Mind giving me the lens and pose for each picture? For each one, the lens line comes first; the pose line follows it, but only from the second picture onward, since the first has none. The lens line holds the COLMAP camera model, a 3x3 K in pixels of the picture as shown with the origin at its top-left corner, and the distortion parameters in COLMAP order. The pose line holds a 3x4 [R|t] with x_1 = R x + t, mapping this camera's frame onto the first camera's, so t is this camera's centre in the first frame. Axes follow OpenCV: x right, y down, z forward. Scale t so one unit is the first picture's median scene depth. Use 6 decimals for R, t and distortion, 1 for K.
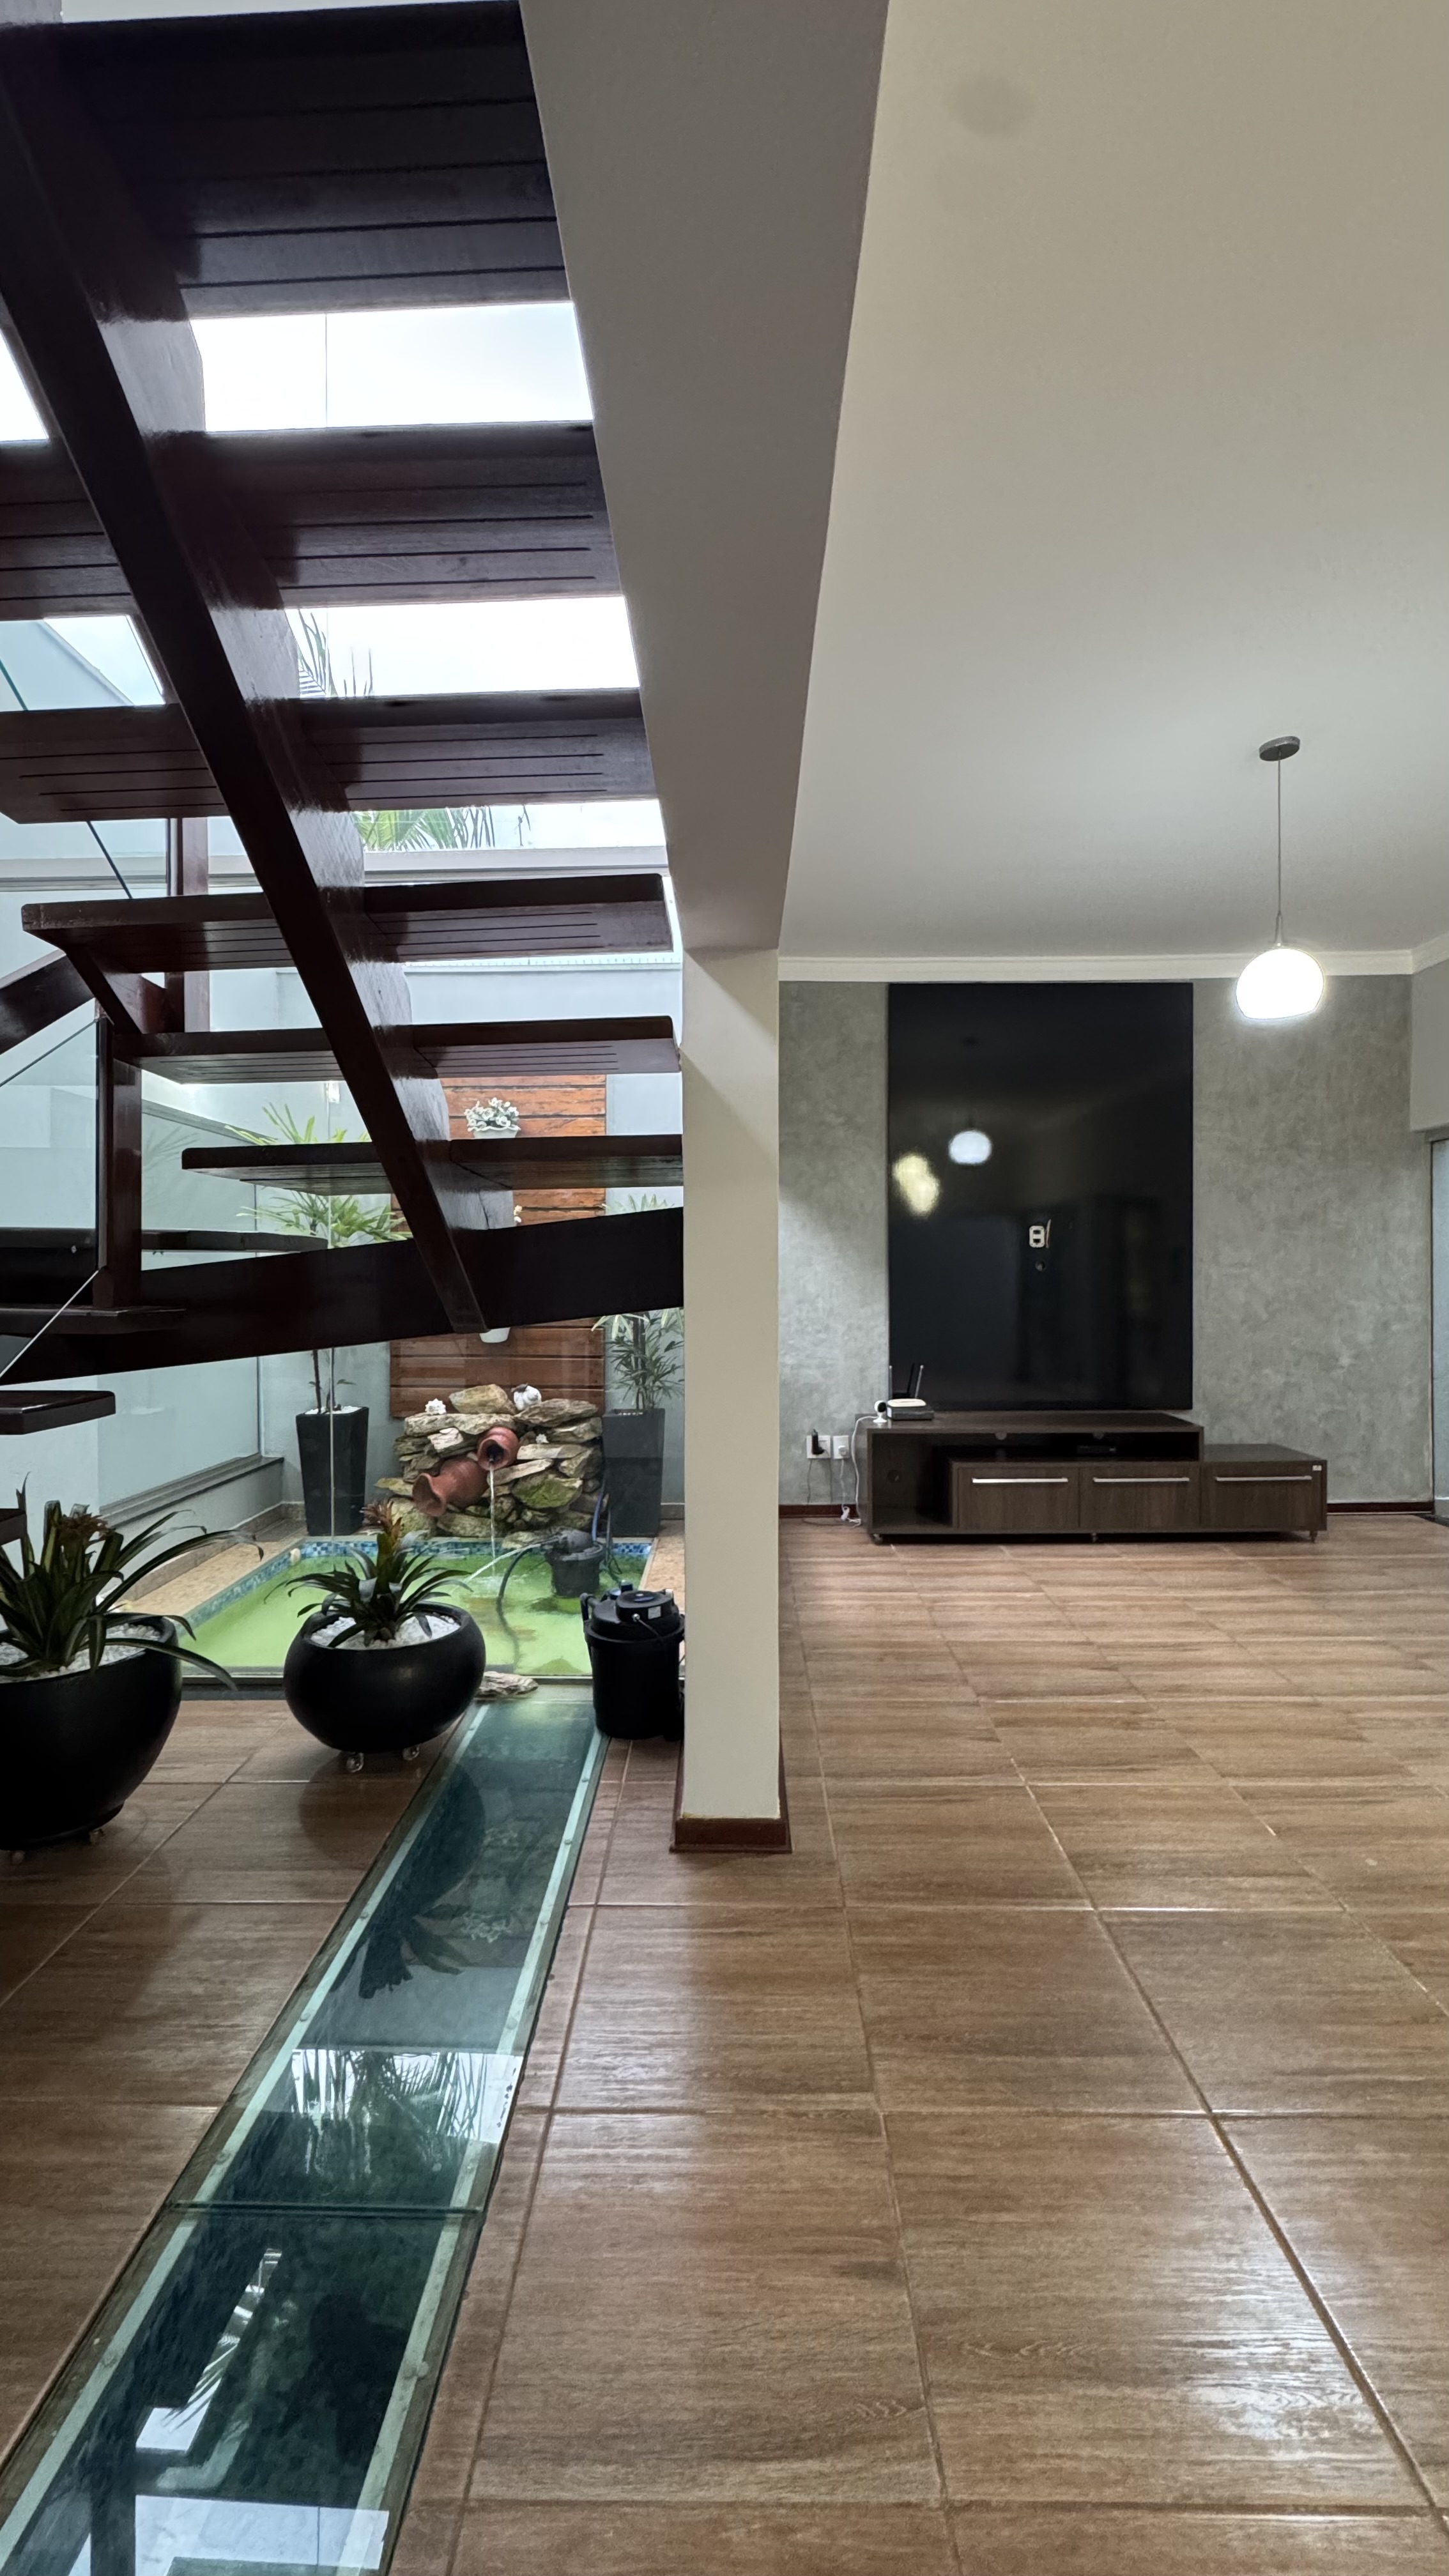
lens RADIAL K [[1027.6, 0, 730.3], [0, 1027.6, 1287.2], [0, 0, 1]] dist [-0.007516, -0.000182]
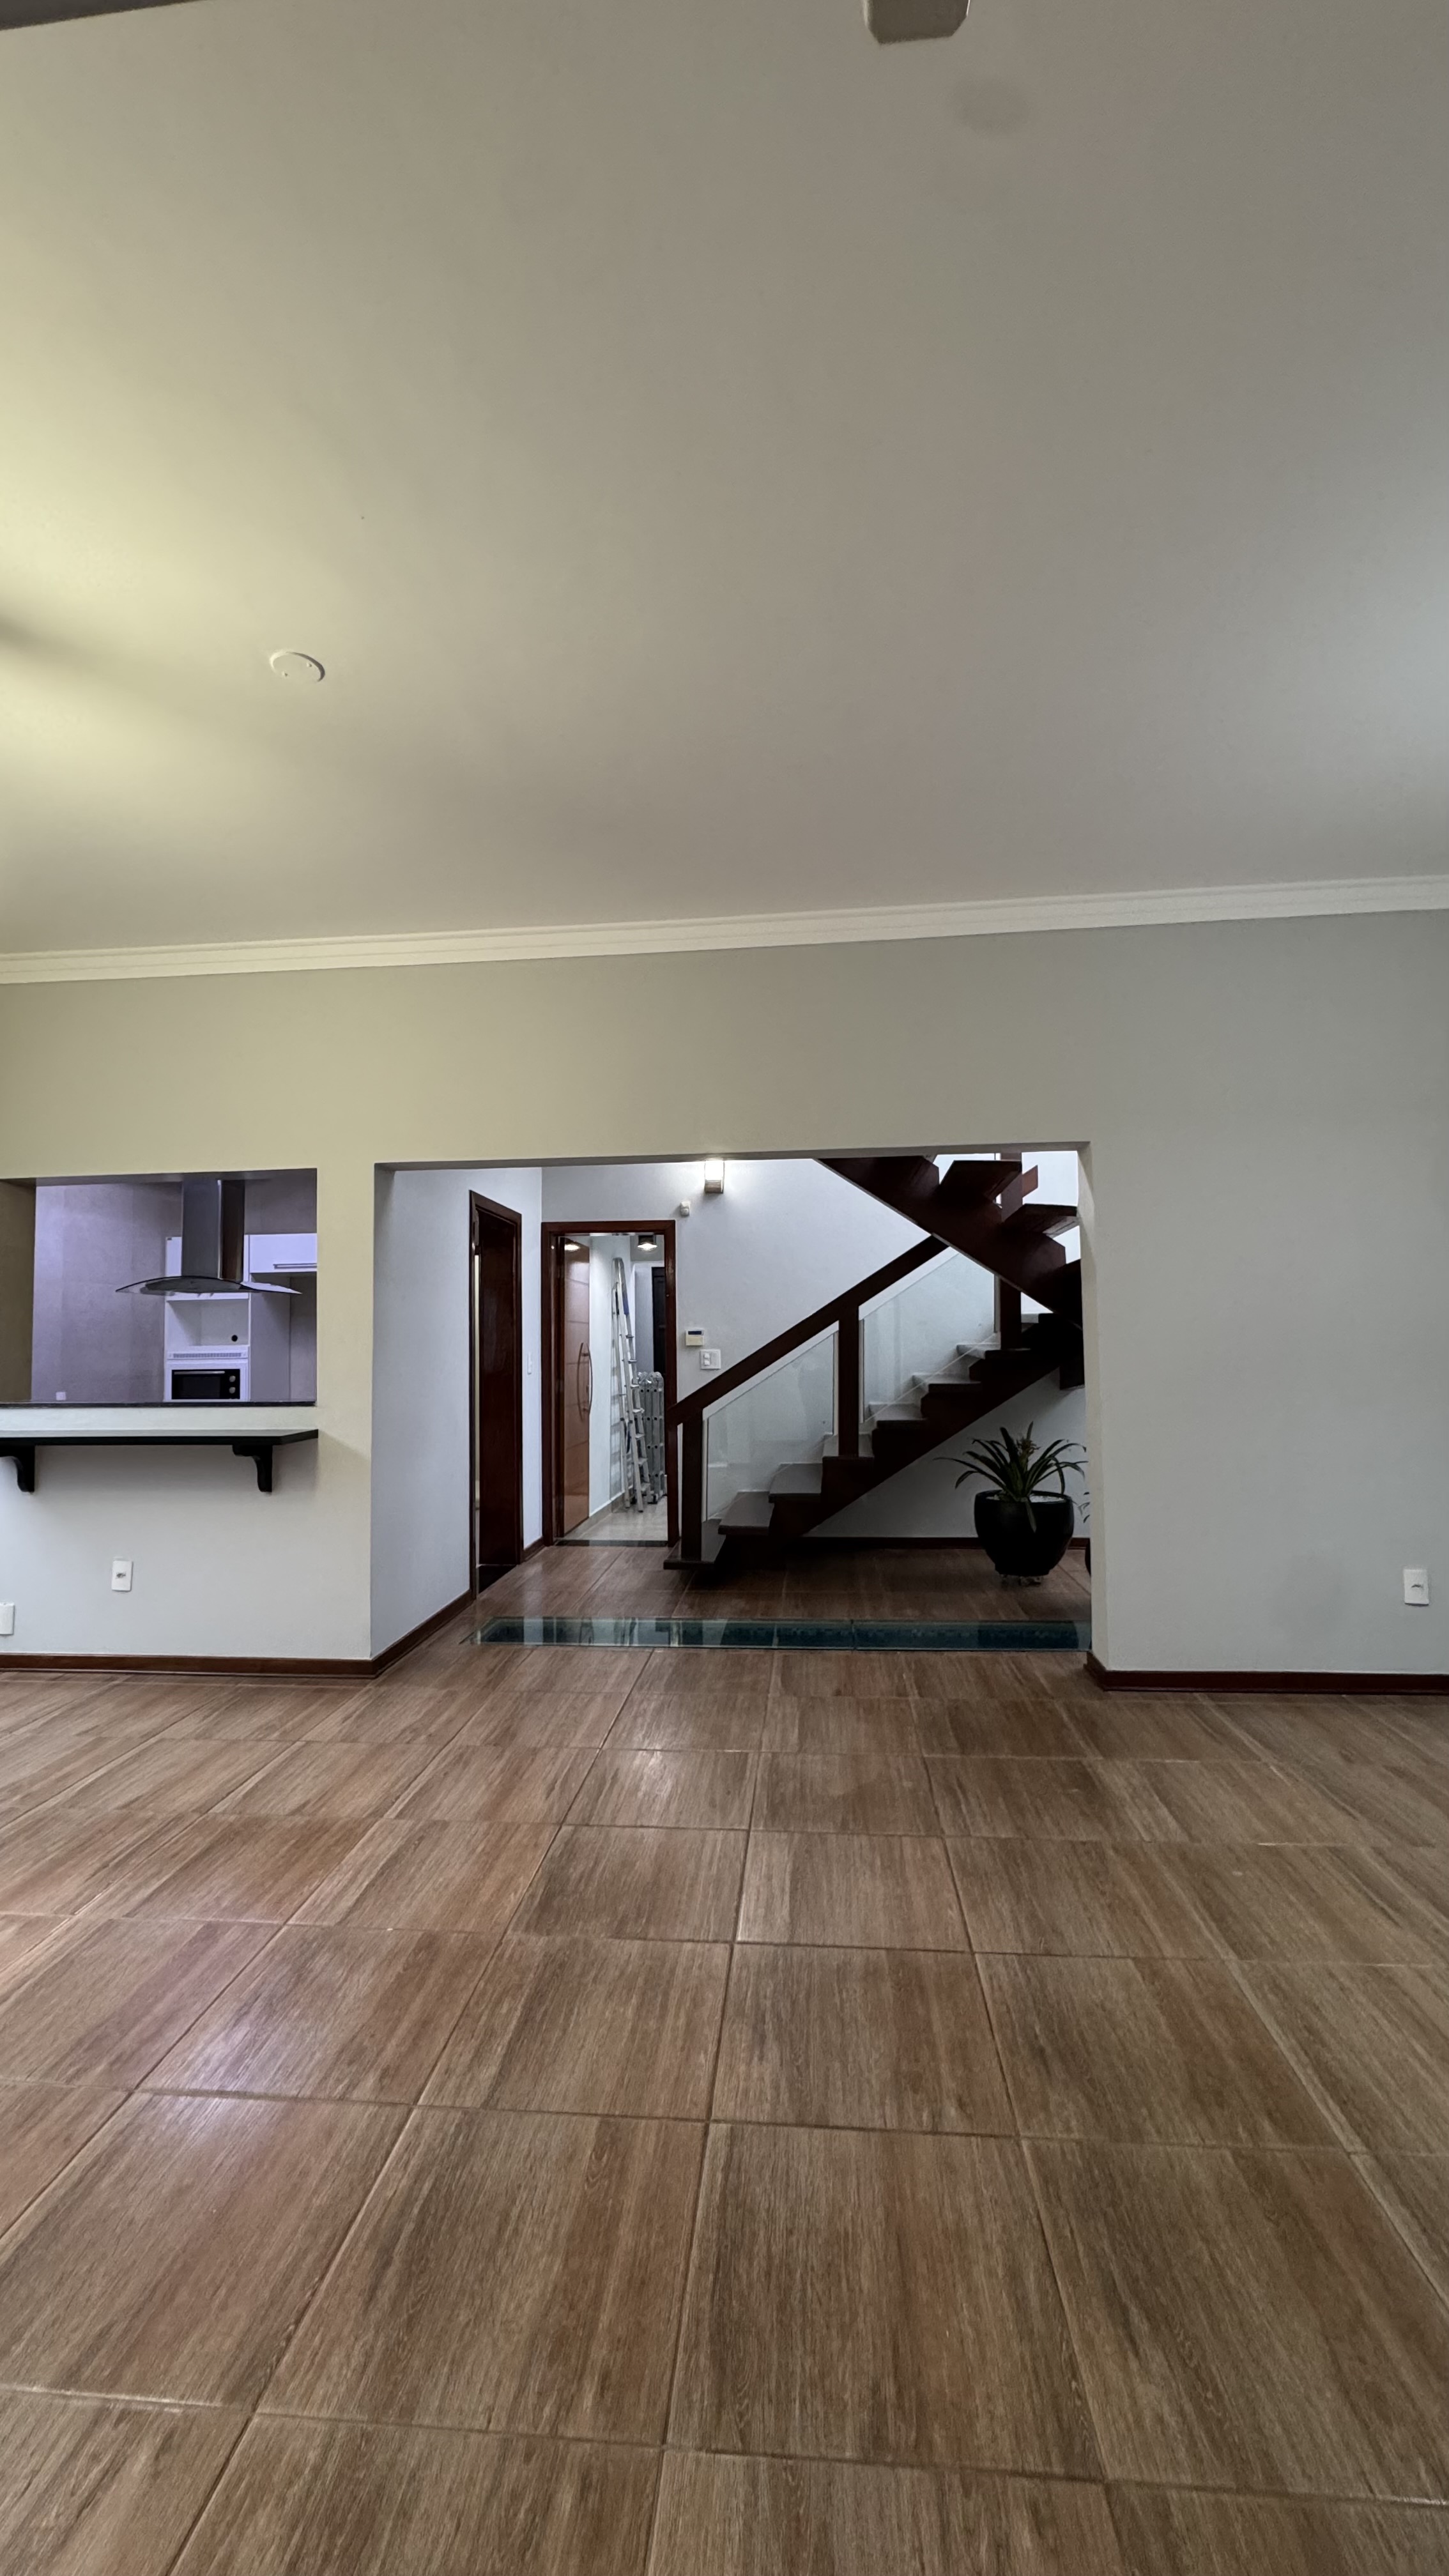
lens RADIAL K [[1027.6, 0, 727.1], [0, 1027.6, 1285.6], [0, 0, 1]] dist [-0.007516, -0.000182]
pose [[-0.076567, -0.042948, -0.996139, 0.791972], [0.002244, 0.999062, -0.043247, -0.010561], [0.997062, -0.005547, -0.076399, 0.238276]]
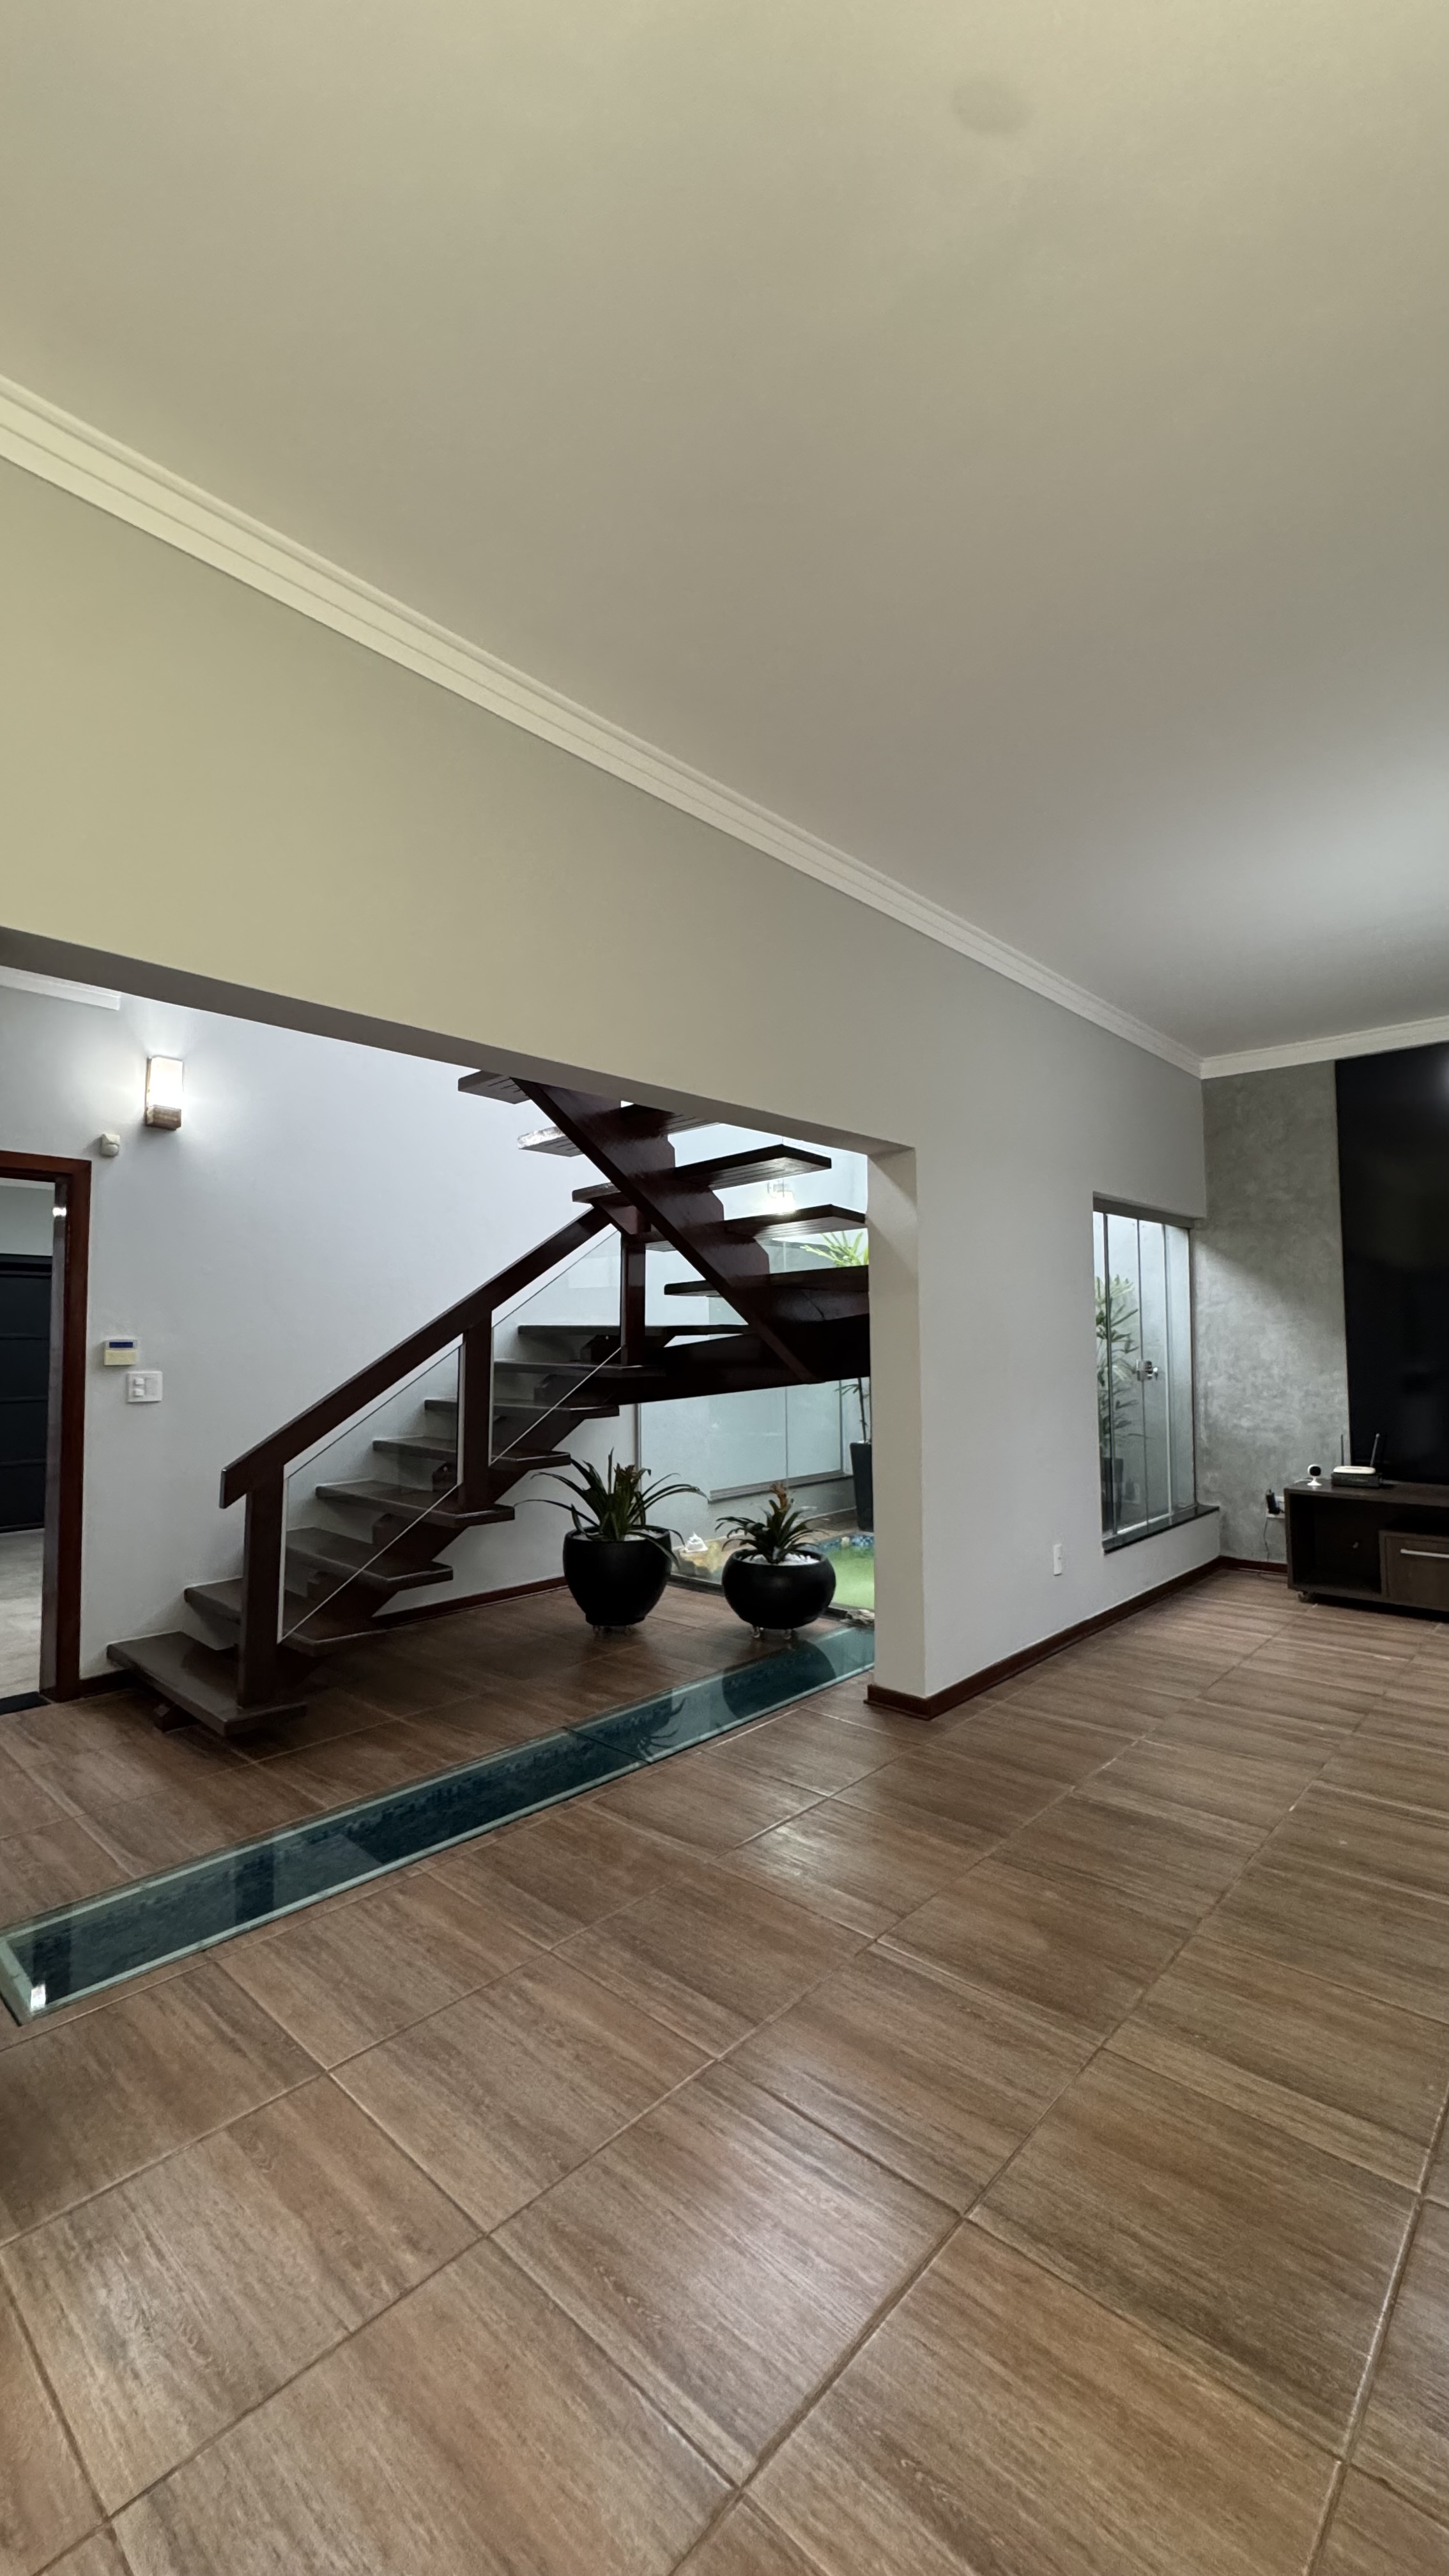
lens RADIAL K [[1027.6, 0, 721.1], [0, 1027.6, 1286.9], [0, 0, 1]] dist [-0.007516, -0.000182]
pose [[0.742643, -0.036468, -0.668694, 0.402904], [-0.003029, 0.998323, -0.057809, -0.007399], [0.669681, 0.044957, 0.741287, -0.180135]]
